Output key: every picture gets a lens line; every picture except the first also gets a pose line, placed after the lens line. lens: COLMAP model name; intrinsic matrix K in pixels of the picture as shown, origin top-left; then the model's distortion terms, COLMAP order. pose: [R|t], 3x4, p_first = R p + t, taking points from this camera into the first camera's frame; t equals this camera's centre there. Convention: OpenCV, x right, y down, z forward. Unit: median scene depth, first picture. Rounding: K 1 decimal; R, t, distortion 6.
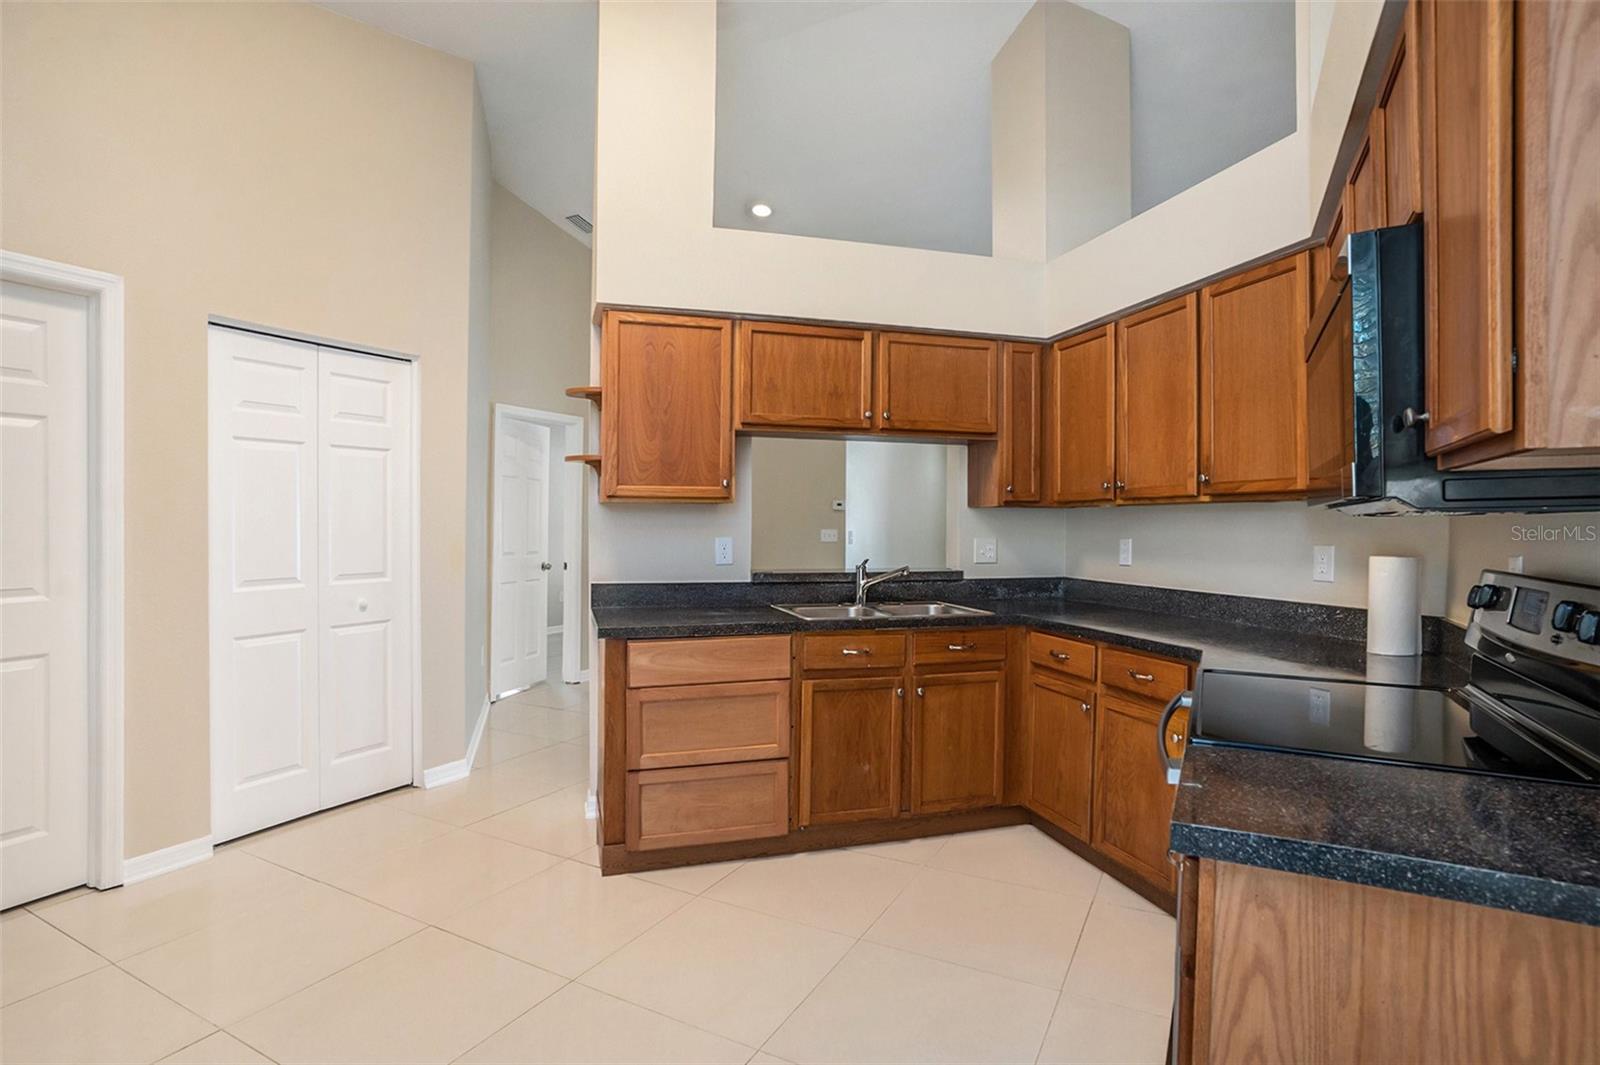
lens RADIAL K [[803.9, 0, 801.7], [0, 803.9, 522.7], [0, 0, 1]] dist [-0.025328, 0.000656]
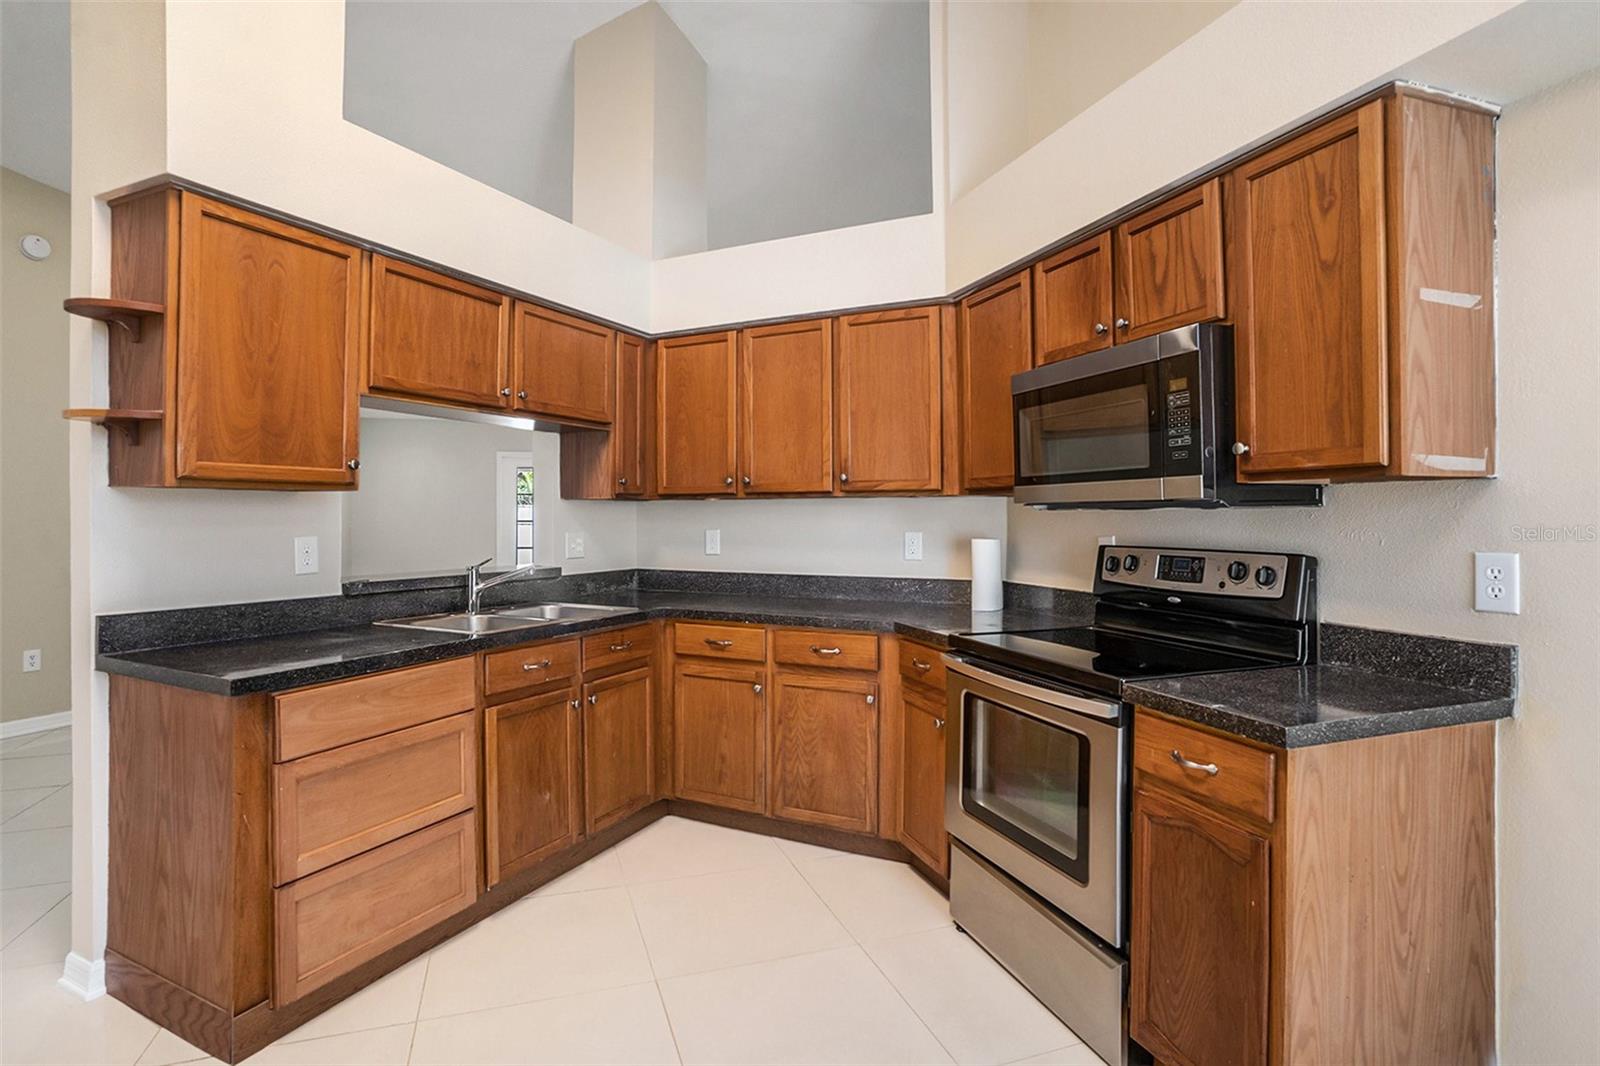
lens RADIAL K [[795.7, 0, 804.9], [0, 795.7, 501.2], [0, 0, 1]] dist [-0.071727, 0.054612]
pose [[0.694788, 0.008903, 0.719159, -0.329700], [0.003506, 0.999870, -0.015765, -0.001827], [-0.719206, 0.013475, 0.694666, 0.193926]]
